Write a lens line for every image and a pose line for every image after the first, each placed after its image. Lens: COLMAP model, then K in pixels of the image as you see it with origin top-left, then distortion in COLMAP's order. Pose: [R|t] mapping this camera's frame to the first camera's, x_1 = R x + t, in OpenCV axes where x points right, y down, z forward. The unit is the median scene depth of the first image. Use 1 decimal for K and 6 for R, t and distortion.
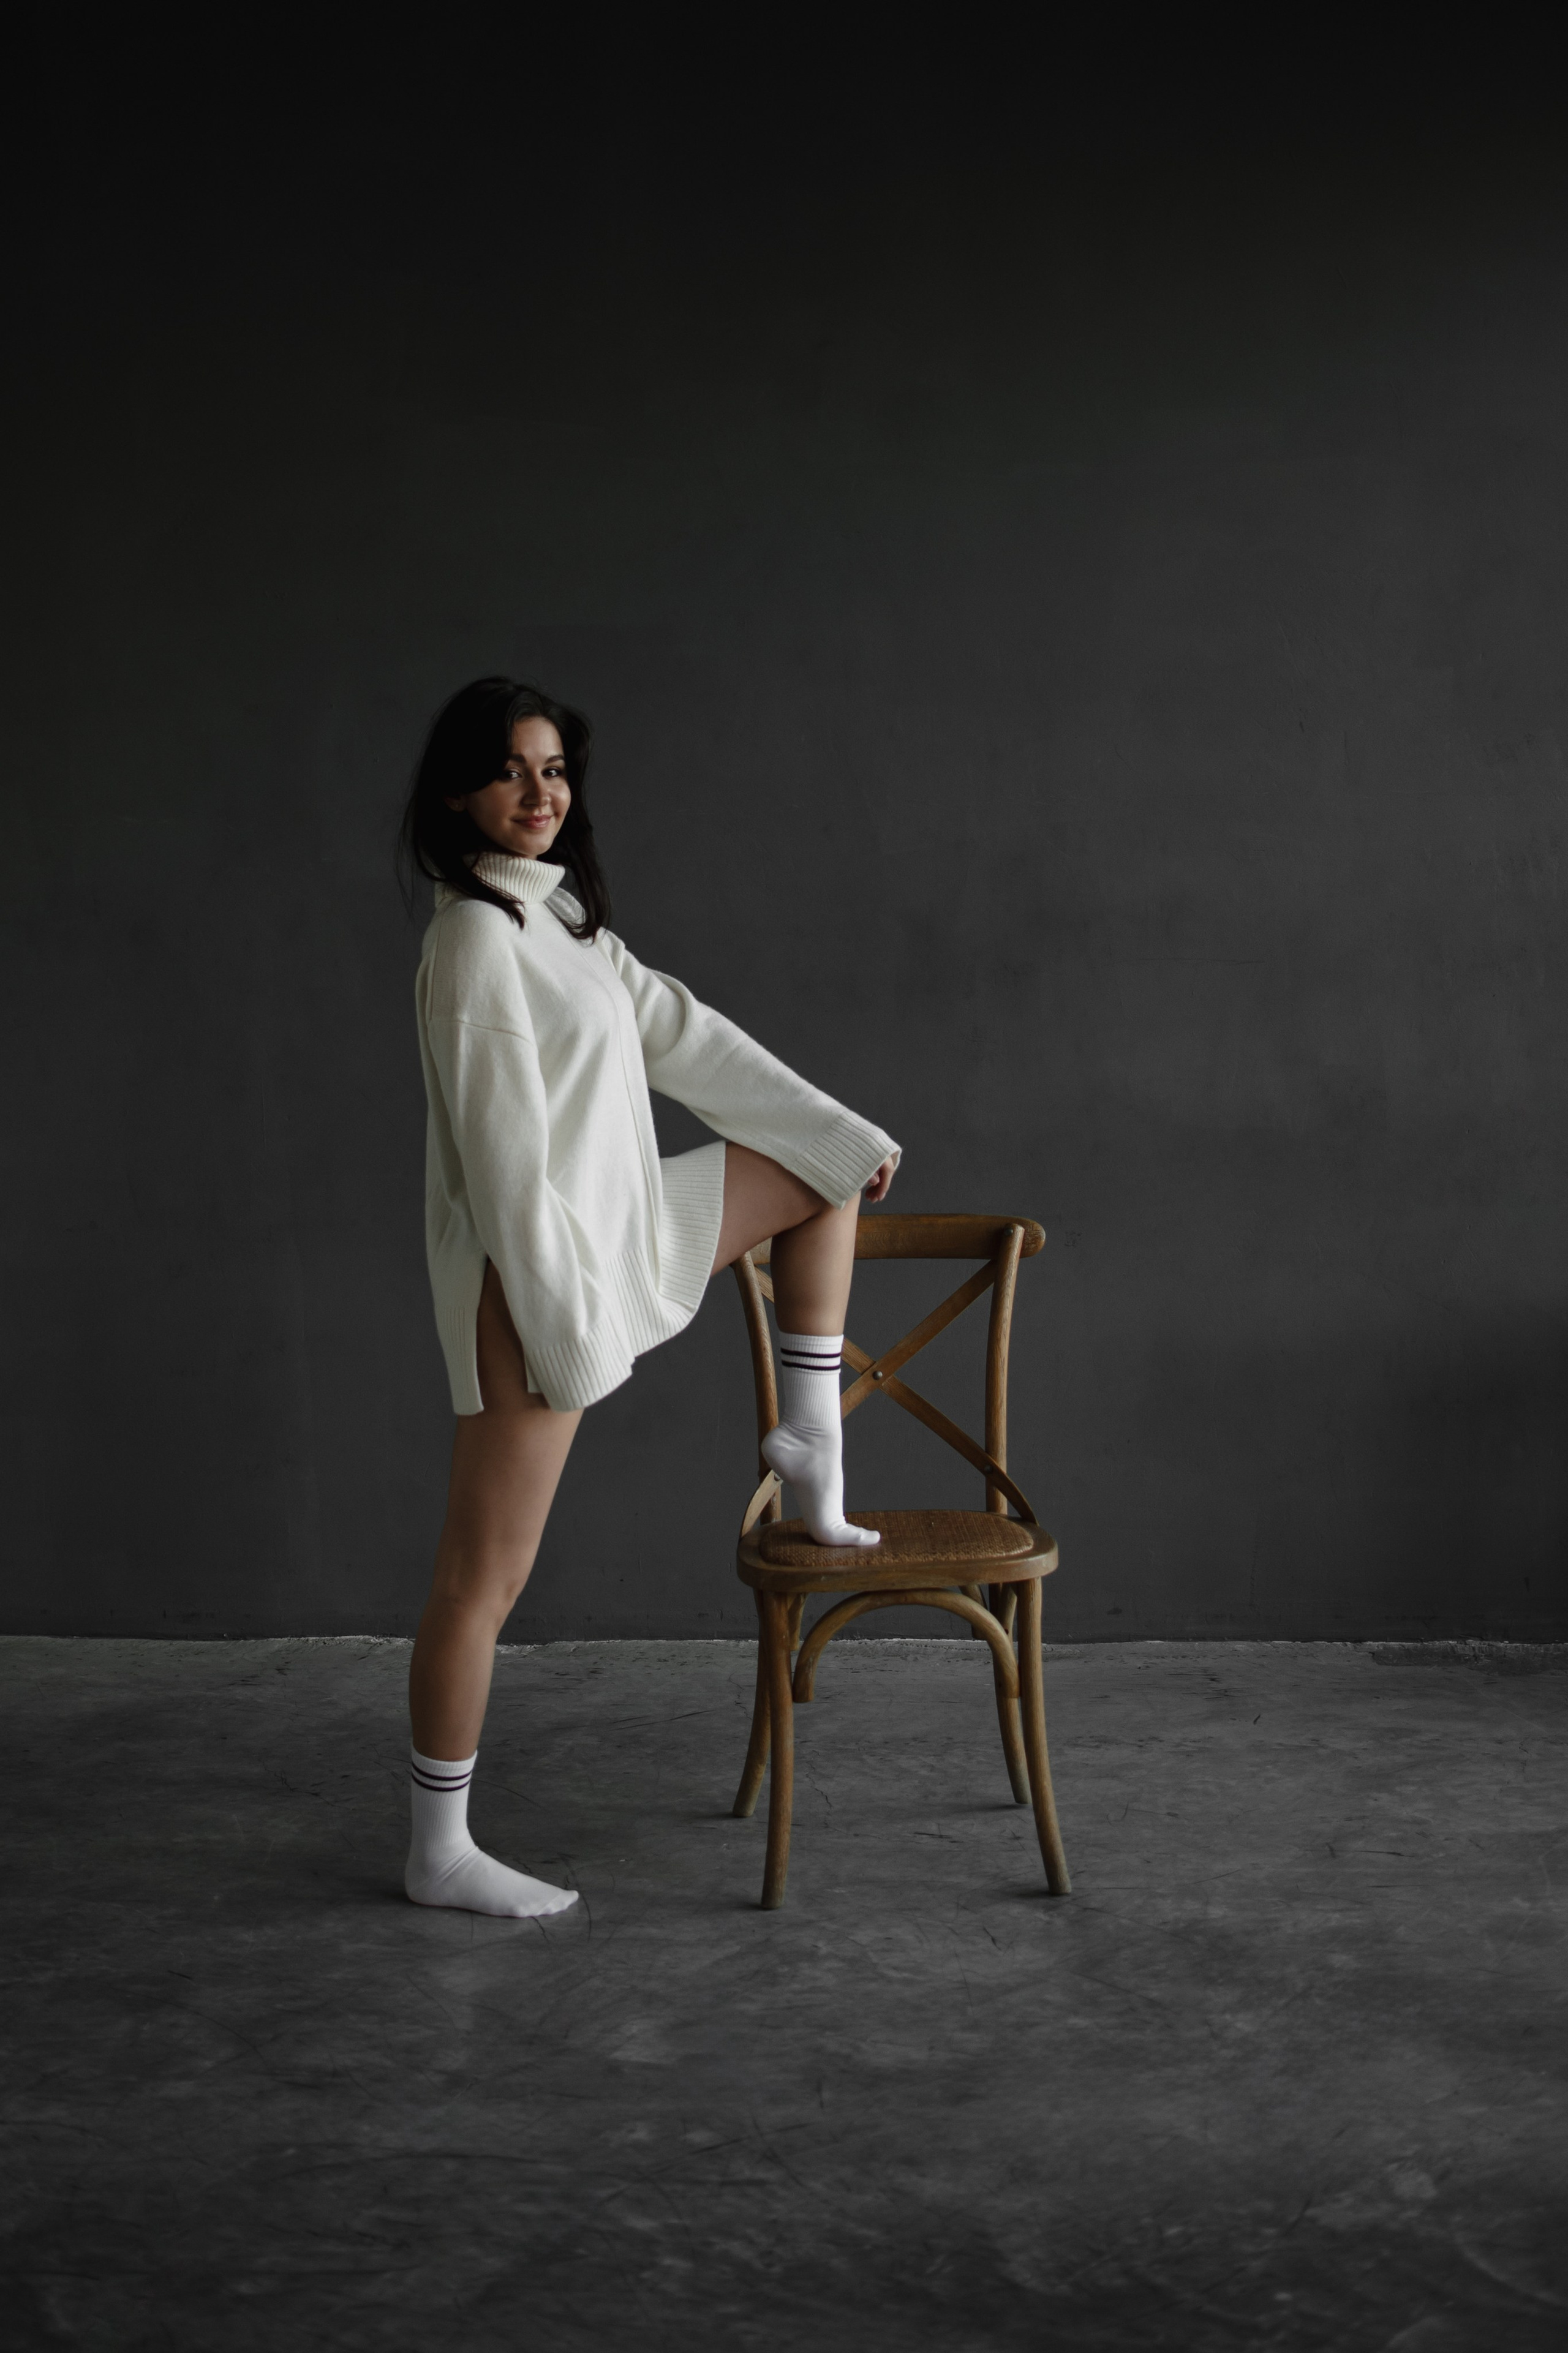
lens RADIAL K [[3549.5, 0, 717.6], [0, 3549.5, 963.7], [0, 0, 1]] dist [-0.132163, 0.000000]
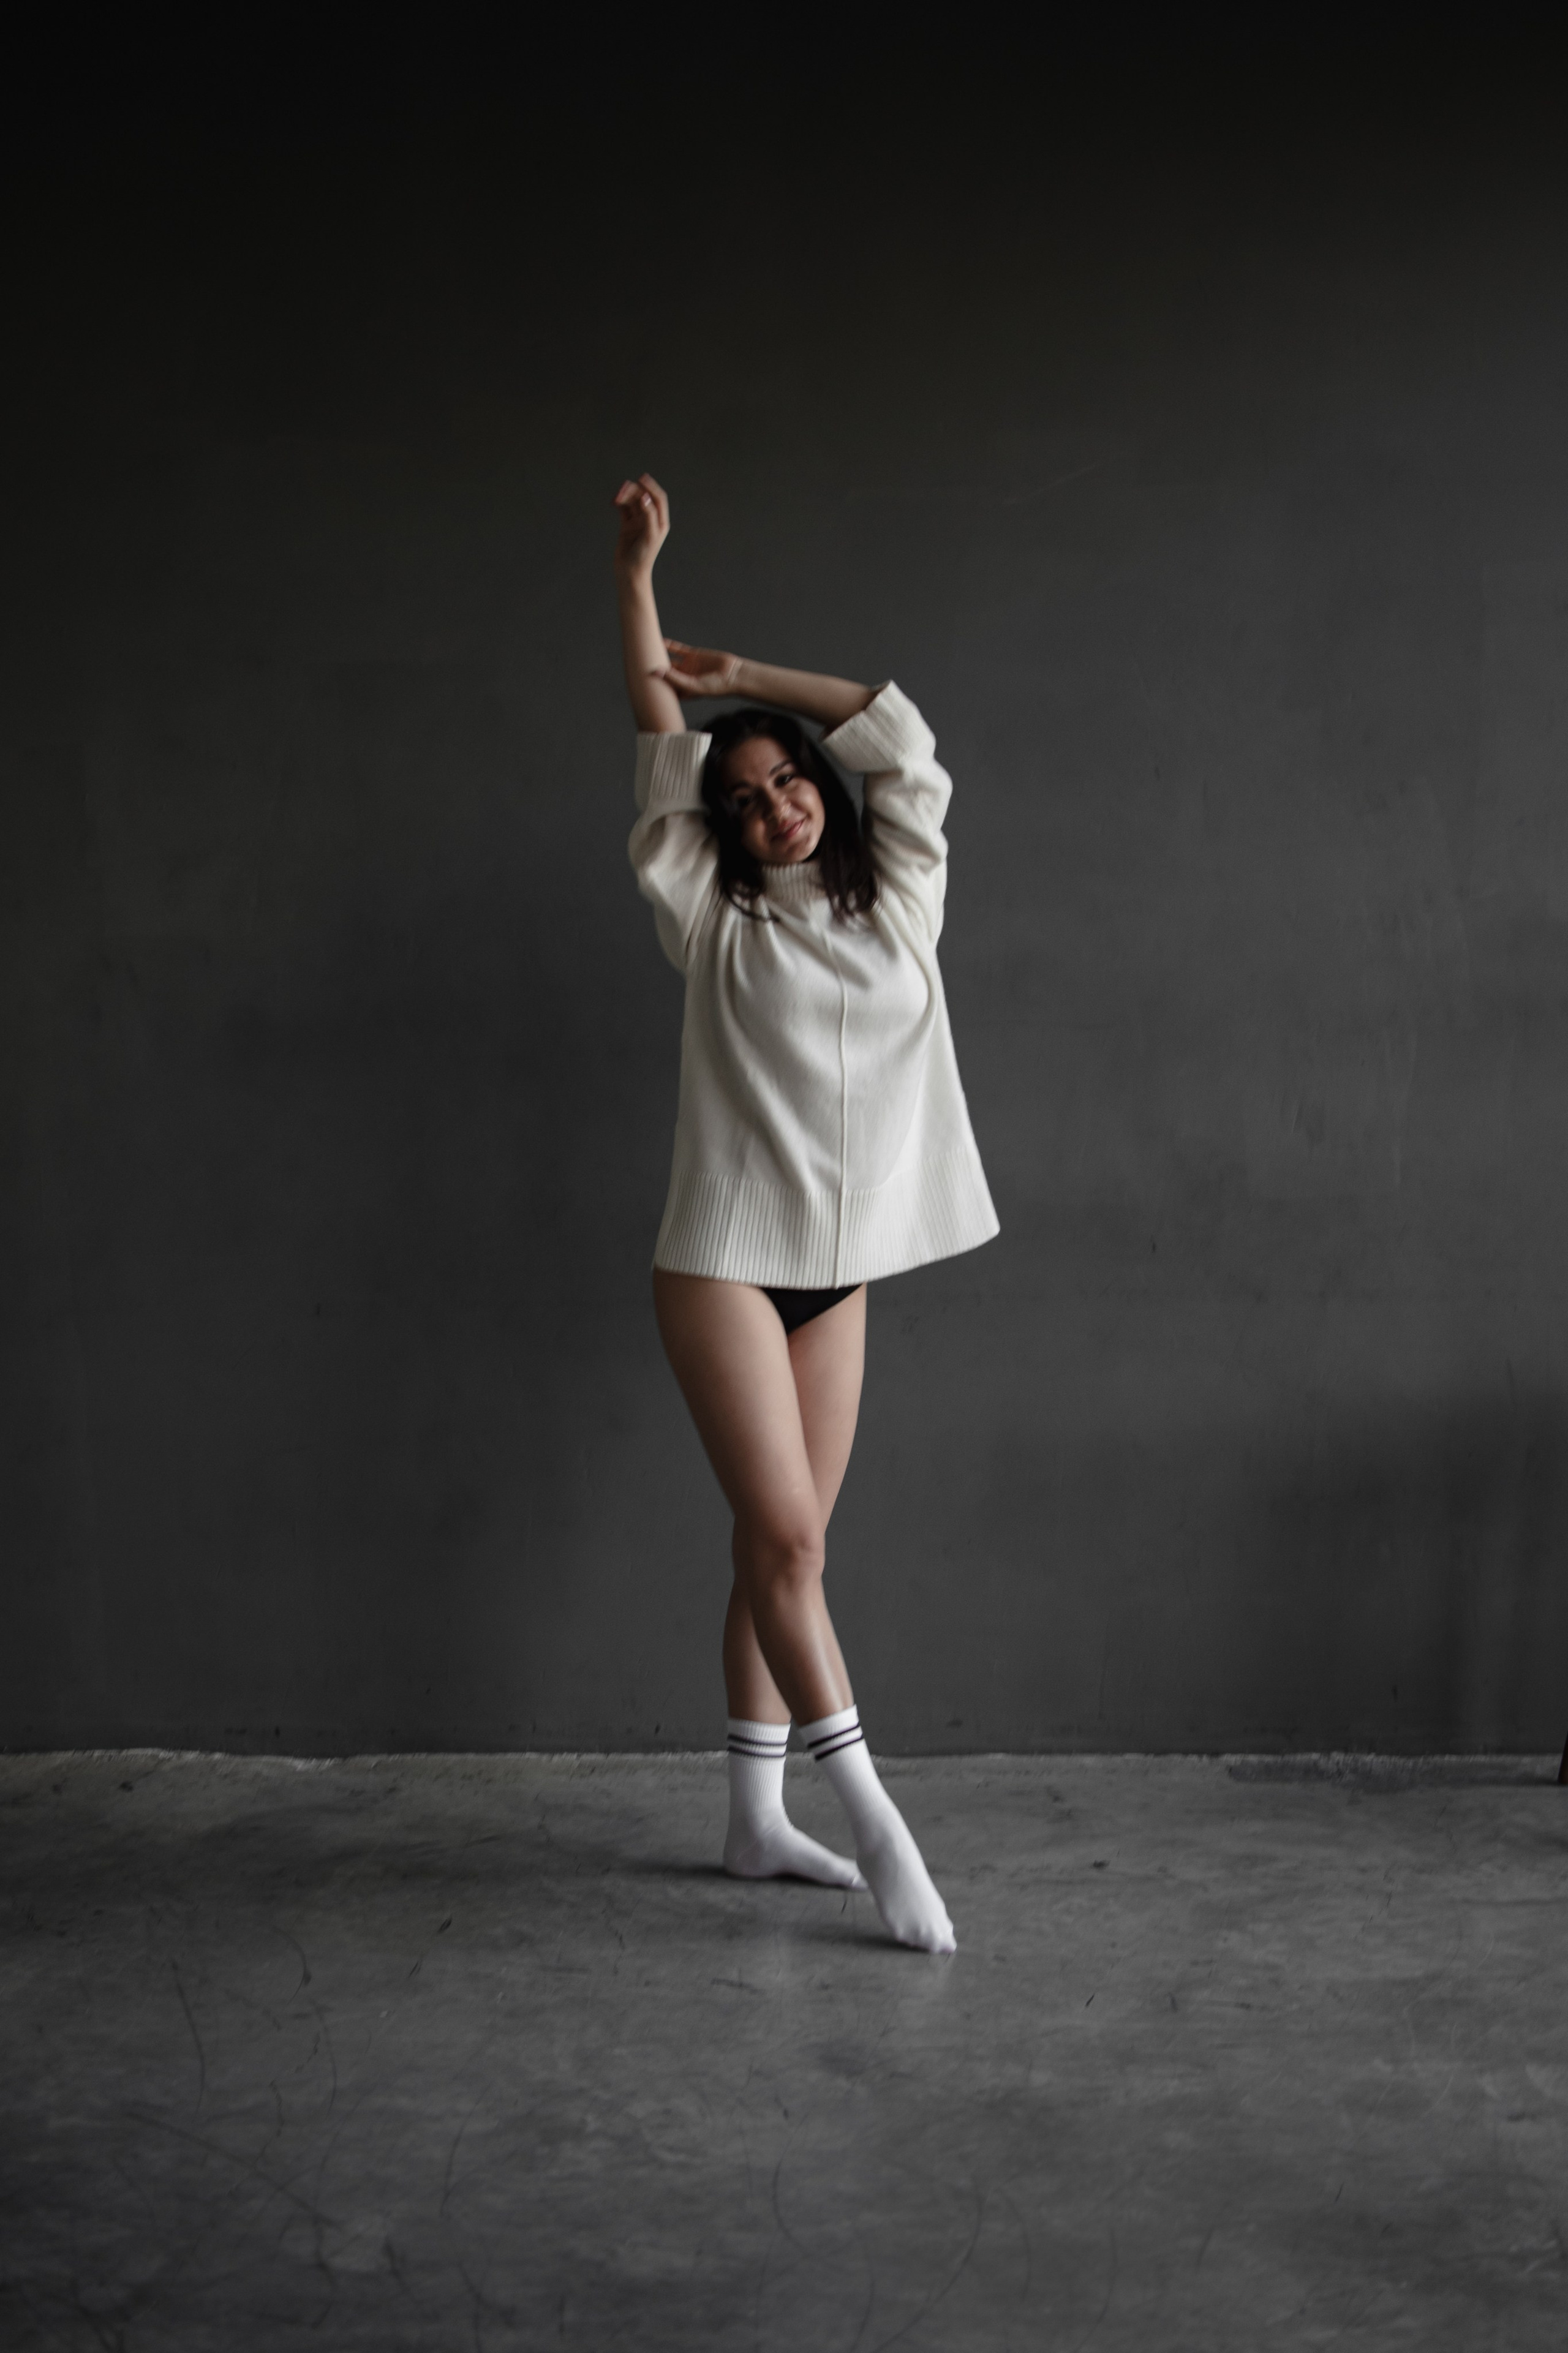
lens RADIAL K [[3306.9, 0, 832.2], [0, 3306.9, 1149.9], [0, 0, 1]] dist [-0.129562, 0.000000]
pose [[0.998631, 0.002540, 0.052244, 0.039840], [-0.003636, 0.999775, 0.020886, 0.016313], [-0.052180, -0.021047, 0.998416, 0.157656]]
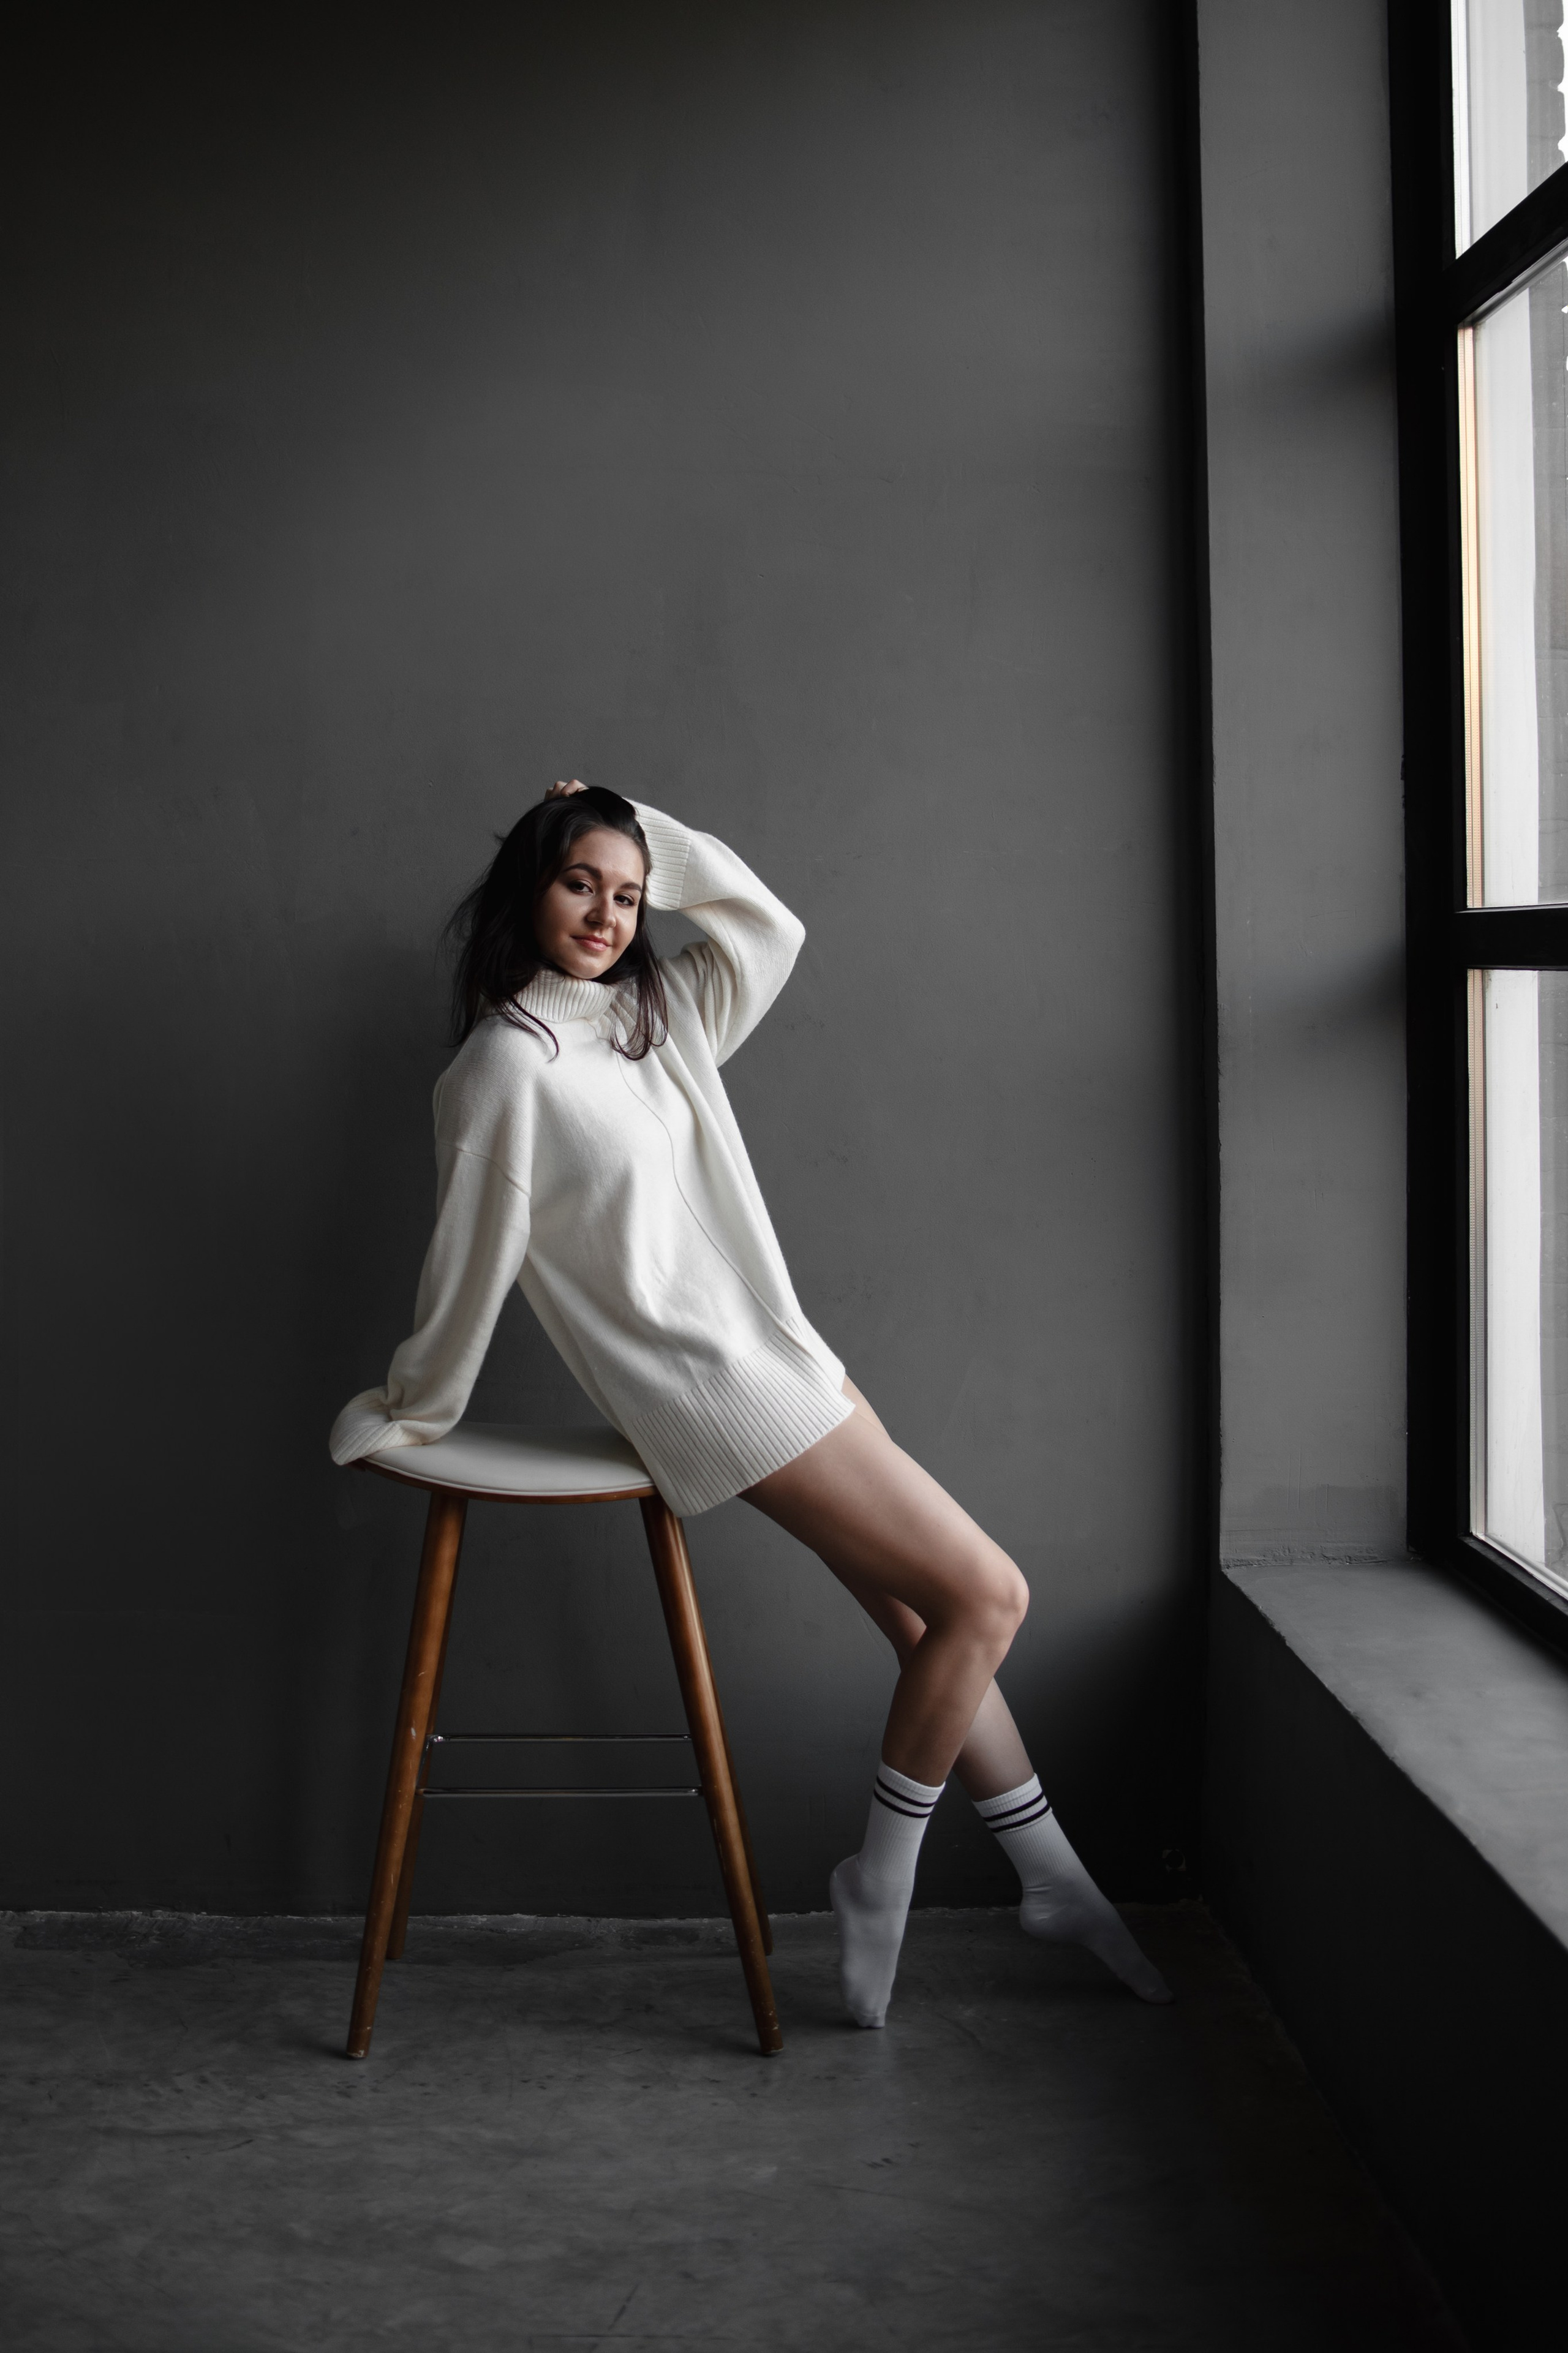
lens RADIAL K [[3306.9, 0, 763.1], [0, 3306.9, 1102.1], [0, 0, 1]] dist [-0.129562, 0.000000]
pose [[0.995143, 0.007405, 0.098164, 0.317658], [-0.009272, 0.999784, 0.018583, -0.009894], [-0.098006, -0.019403, 0.994997, 0.277269]]
